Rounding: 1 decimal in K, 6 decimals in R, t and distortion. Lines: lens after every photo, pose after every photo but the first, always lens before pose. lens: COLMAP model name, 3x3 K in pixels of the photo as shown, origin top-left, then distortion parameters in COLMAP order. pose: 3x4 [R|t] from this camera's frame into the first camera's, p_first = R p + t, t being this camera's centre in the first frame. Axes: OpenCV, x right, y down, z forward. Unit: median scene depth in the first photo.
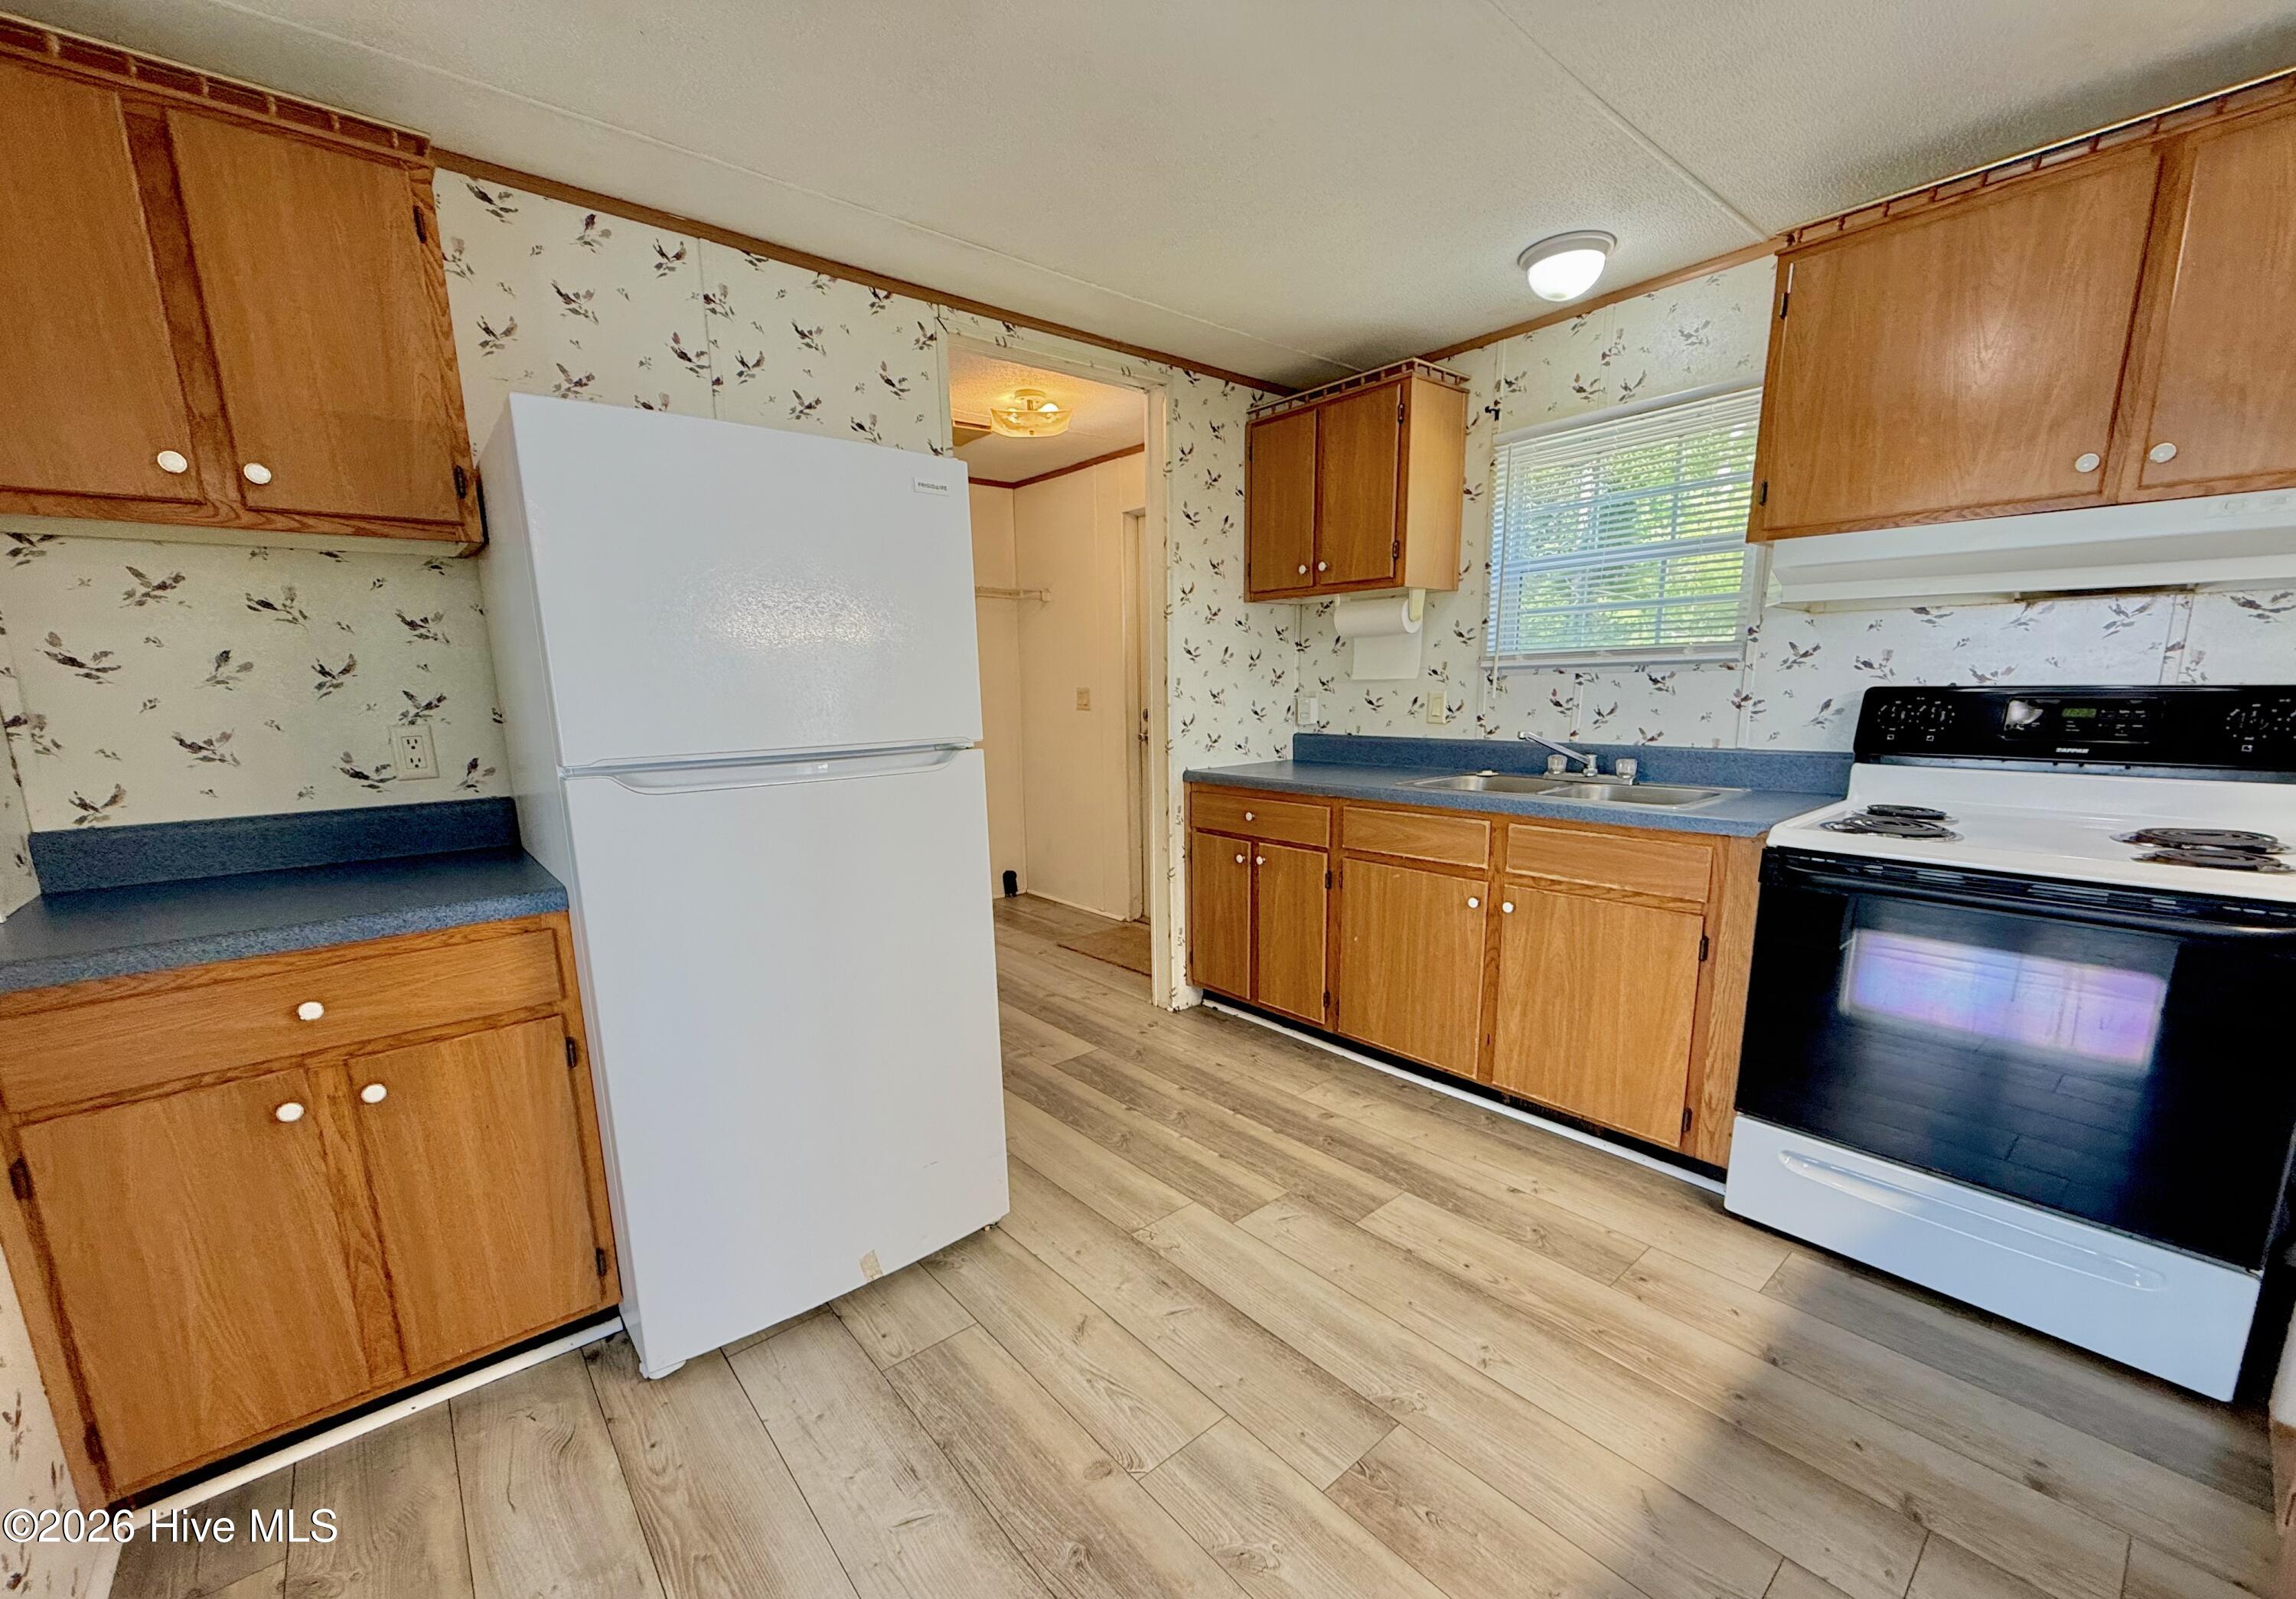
lens RADIAL K [[913.9, 0, 1144.4], [0, 913.9, 857.5], [0, 0, 1]] dist [0.002445, -0.000147]
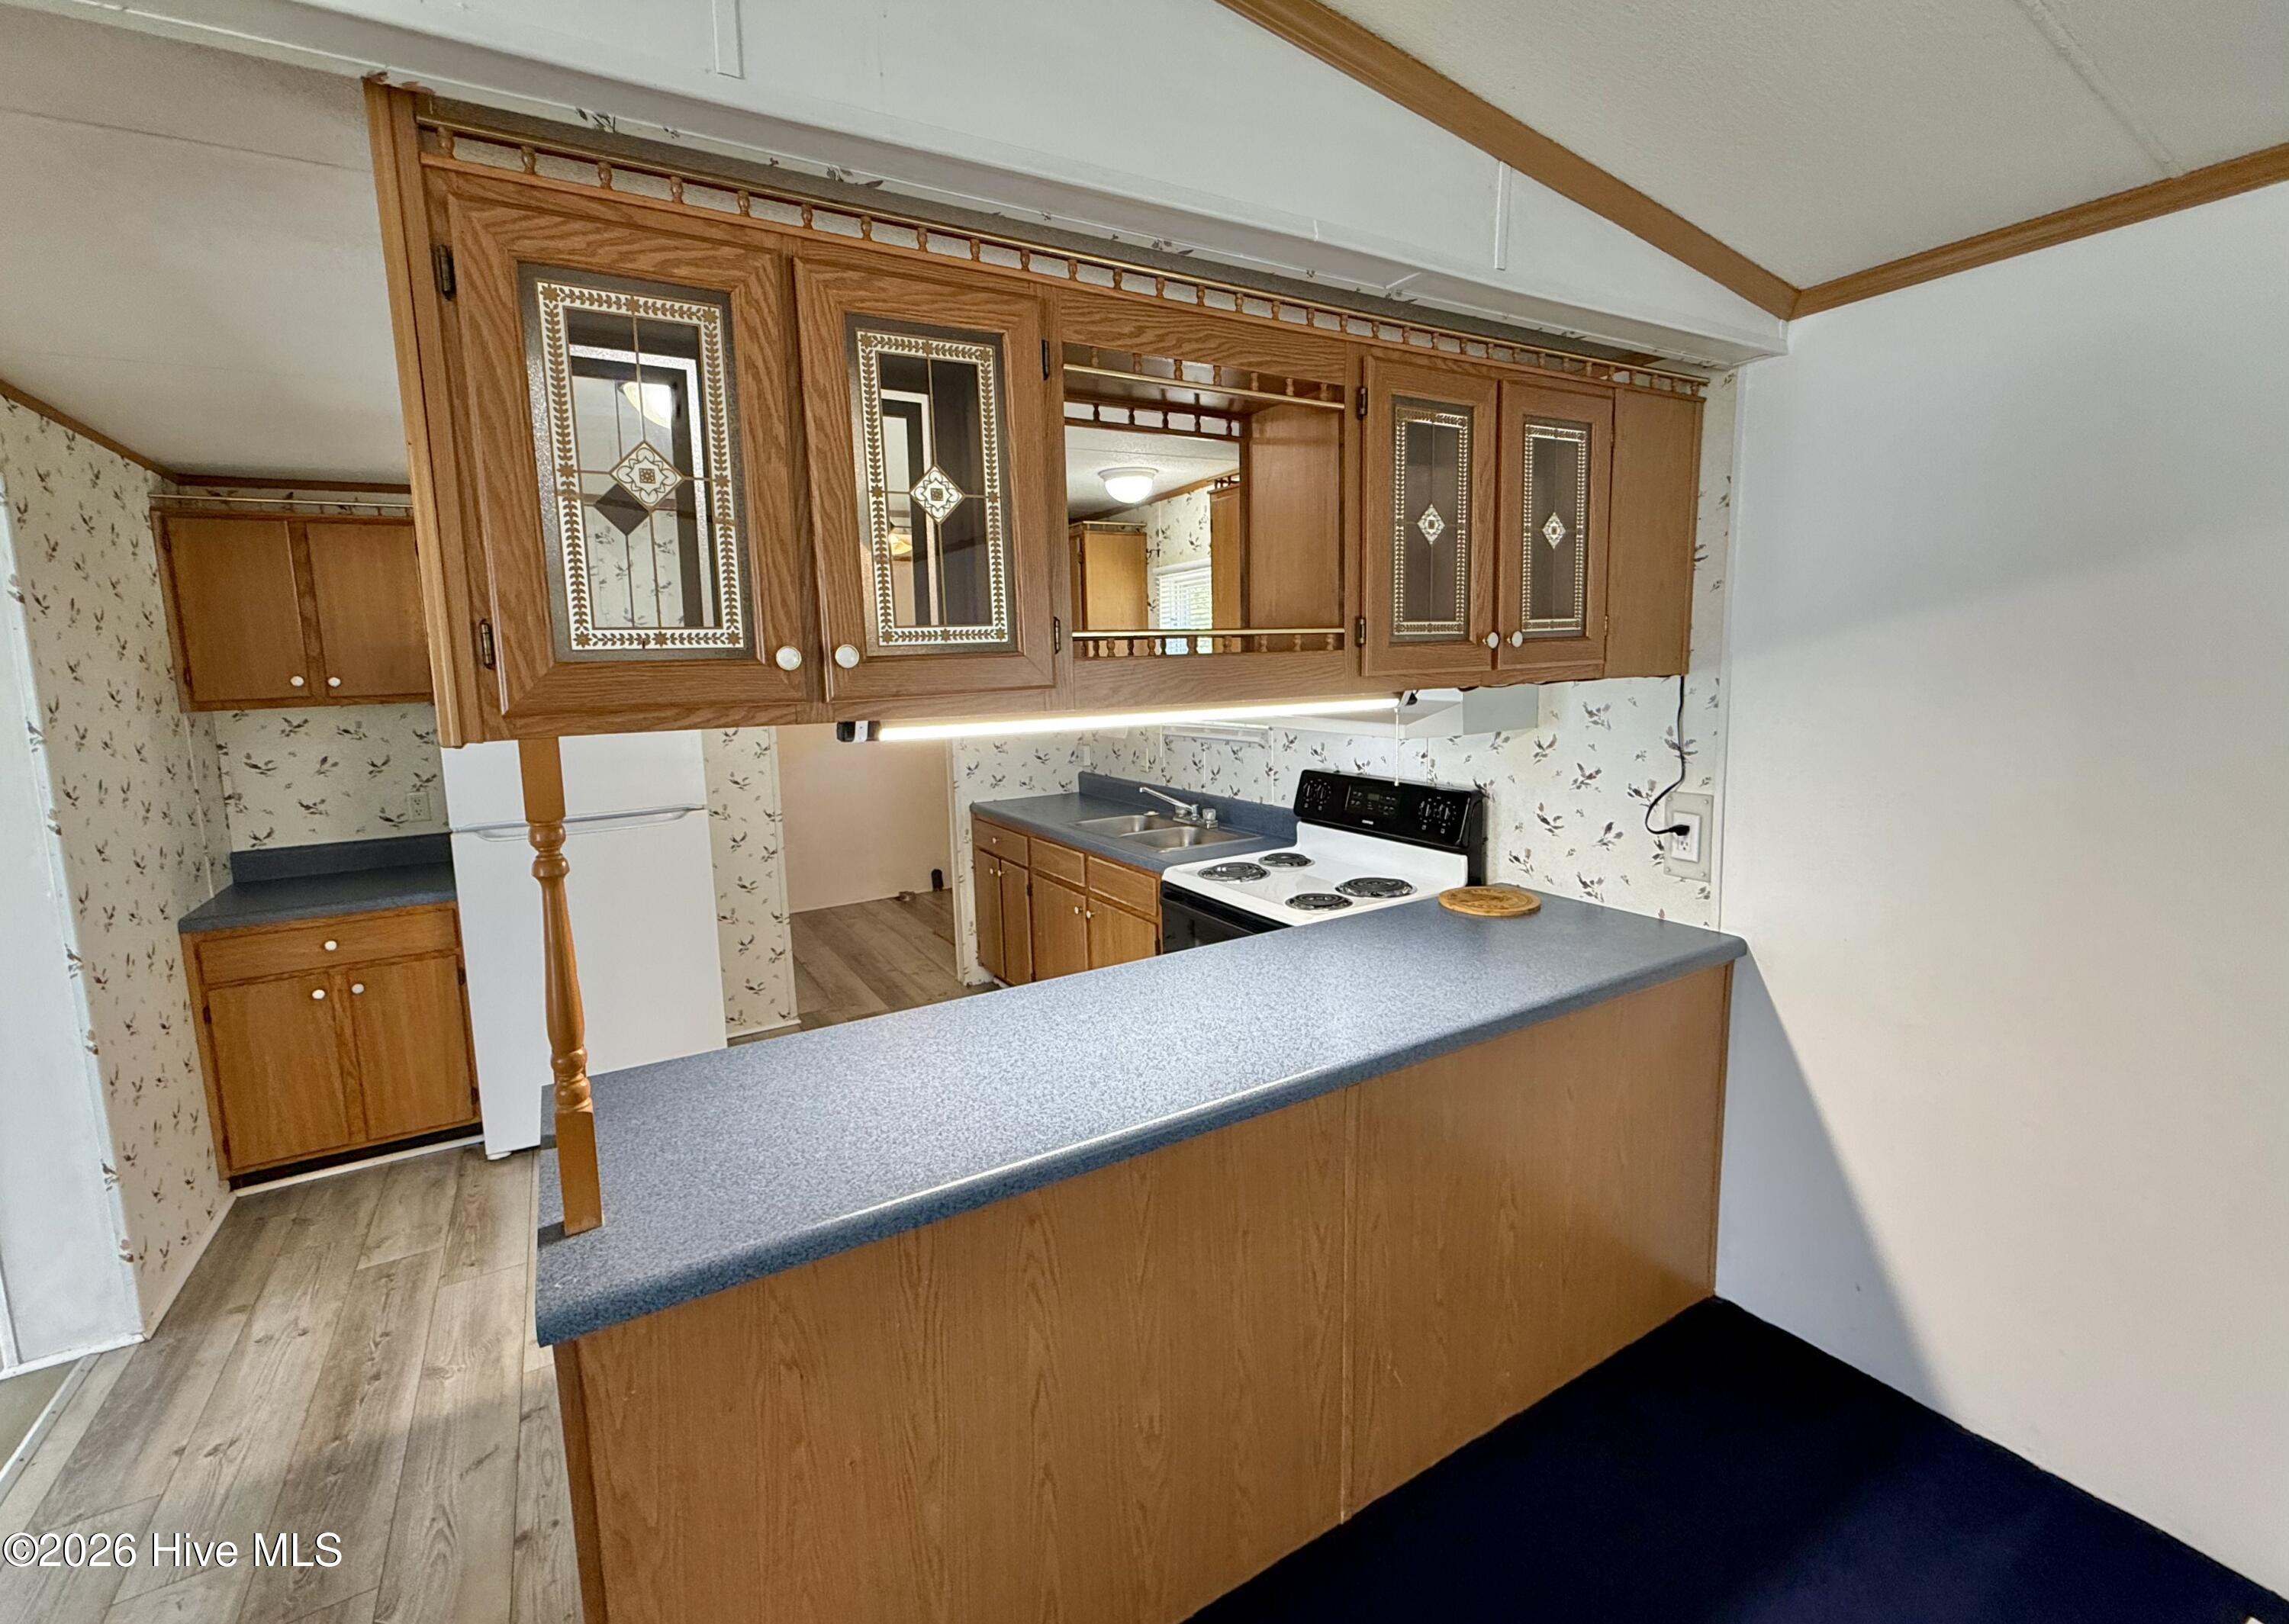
lens RADIAL K [[988.4, 0, 1146.8], [0, 988.4, 772.4], [0, 0, 1]] dist [-0.006187, 0.001455]
pose [[0.985840, 0.009617, -0.167415, 0.755020], [-0.021341, 0.997432, -0.068373, -0.065065], [0.166328, 0.070977, 0.983513, -0.538230]]
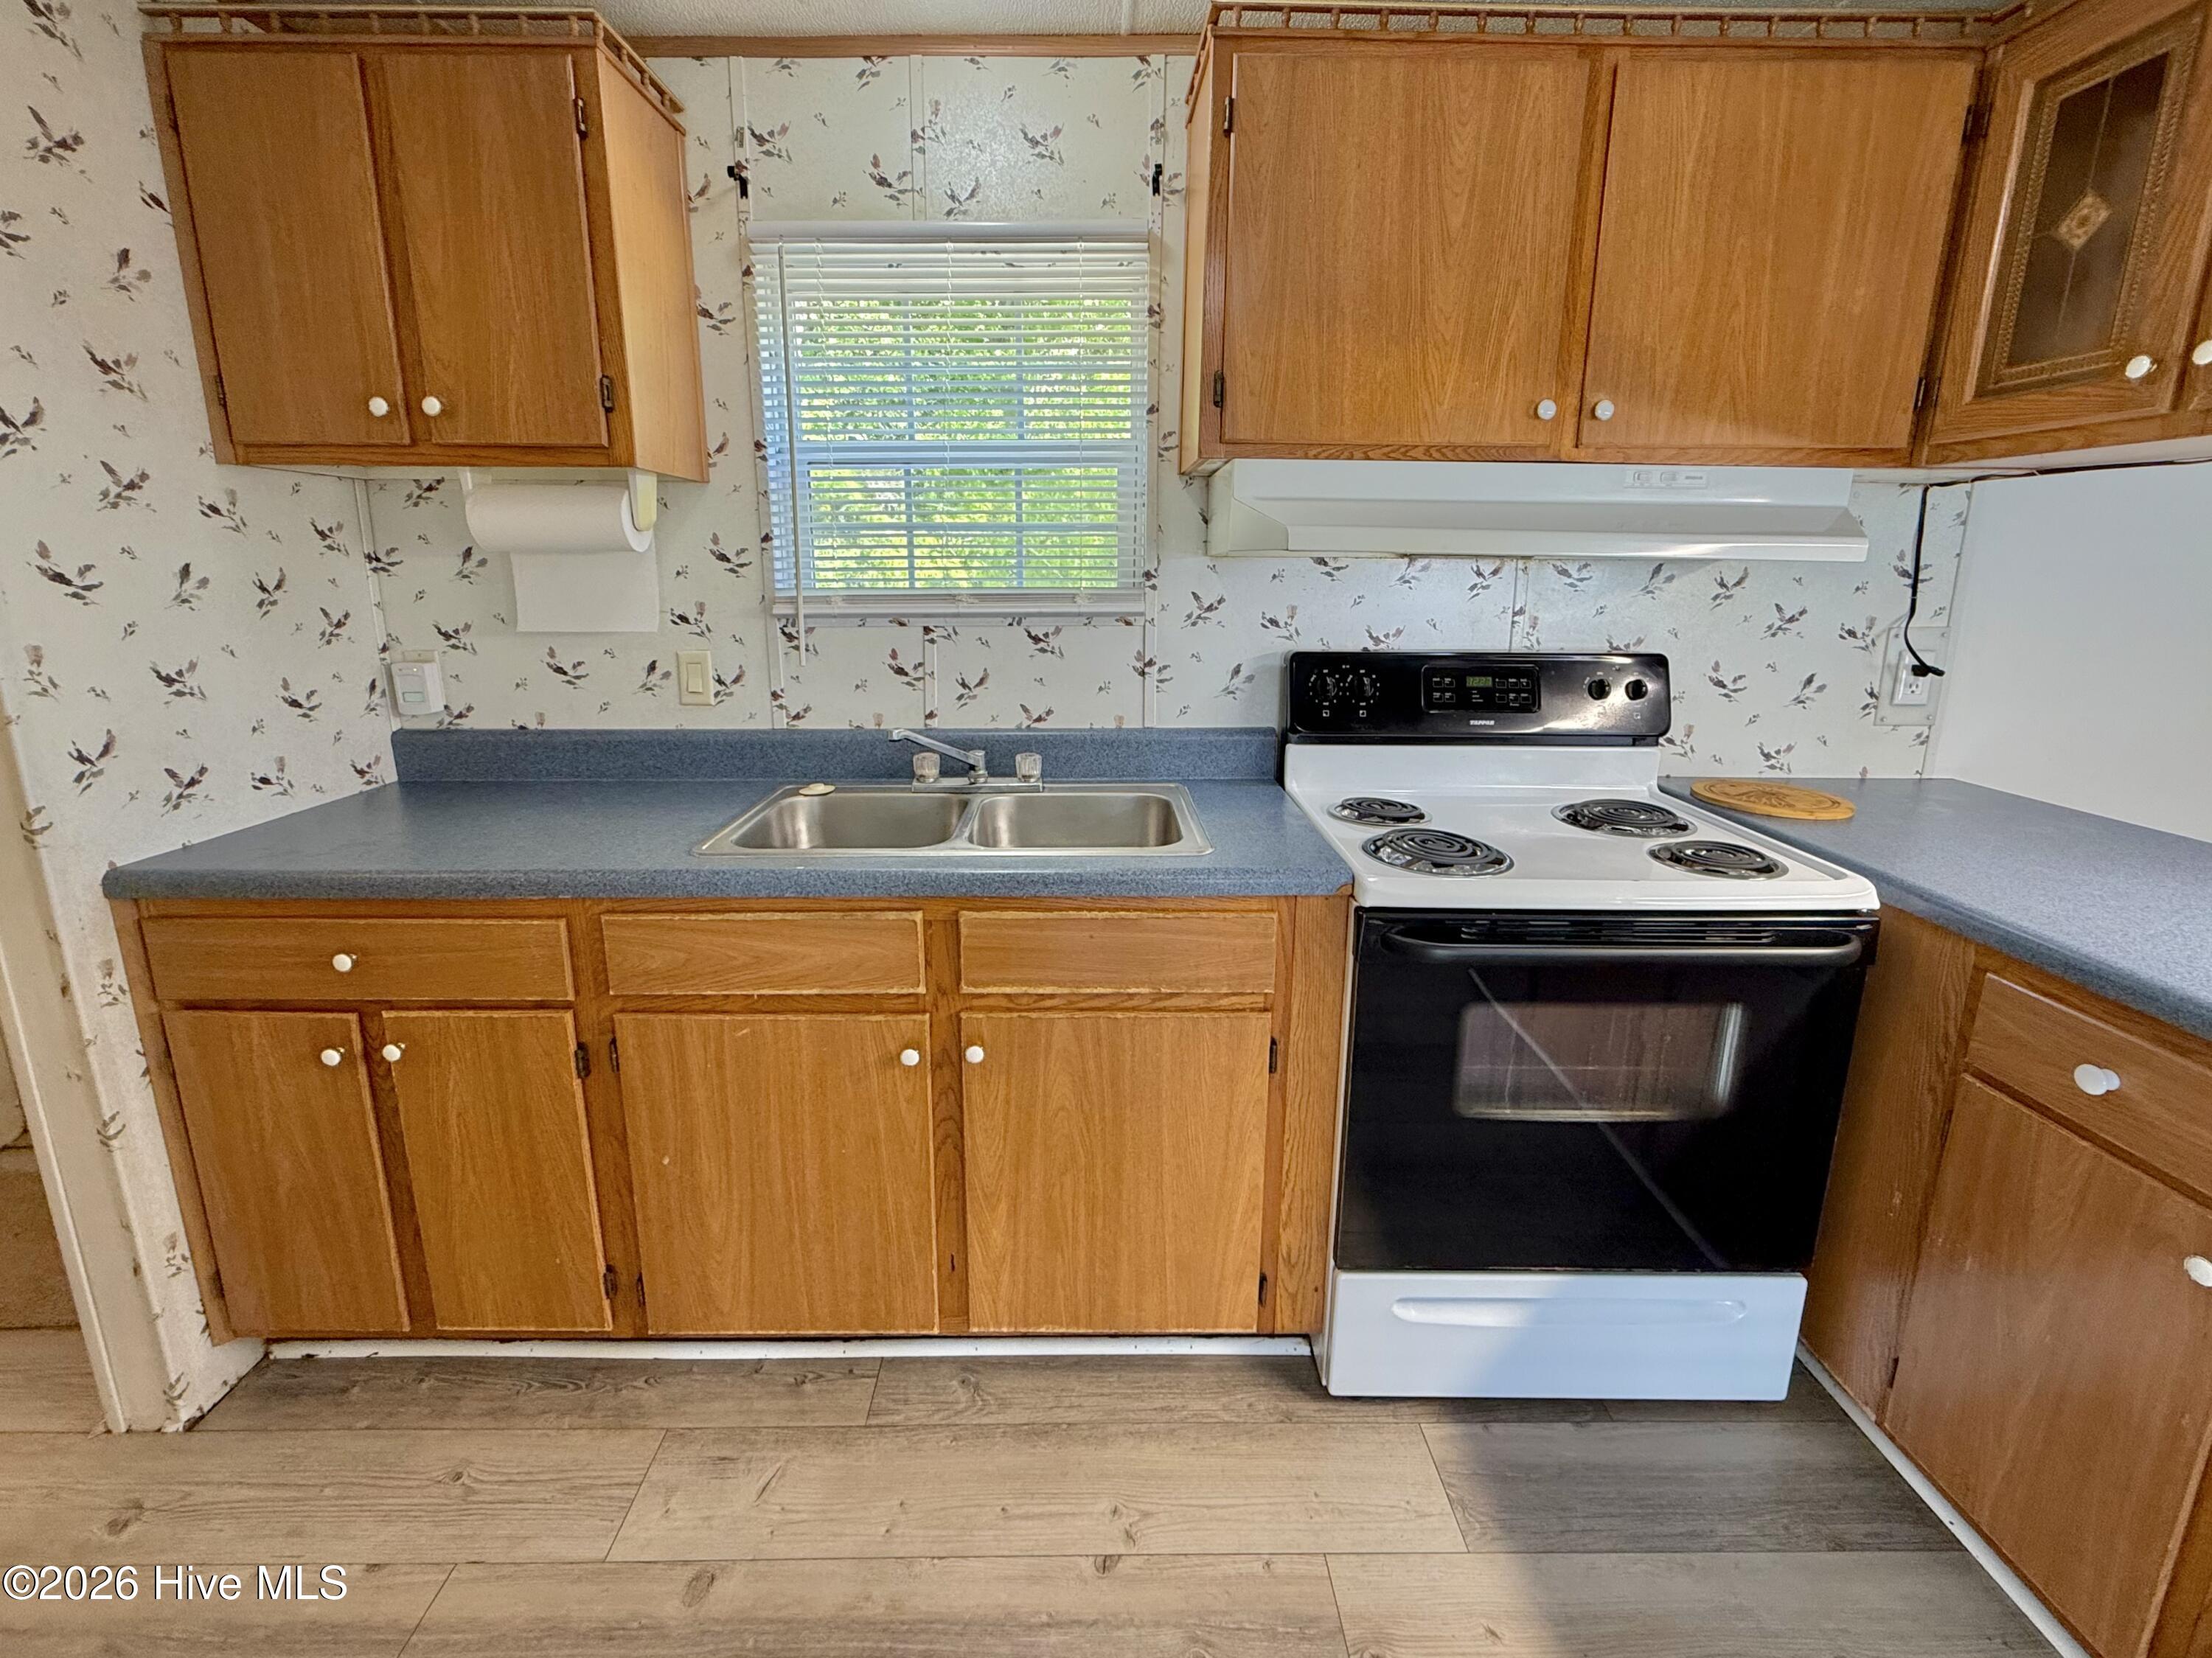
lens RADIAL K [[919.8, 0, 1076.6], [0, 919.8, 766.0], [0, 0, 1]] dist [0.001617, -0.000800]
pose [[0.643547, -0.142590, 0.752008, 0.029635], [0.130881, 0.988524, 0.075431, -0.161621], [-0.754134, 0.049880, 0.654824, 0.571564]]
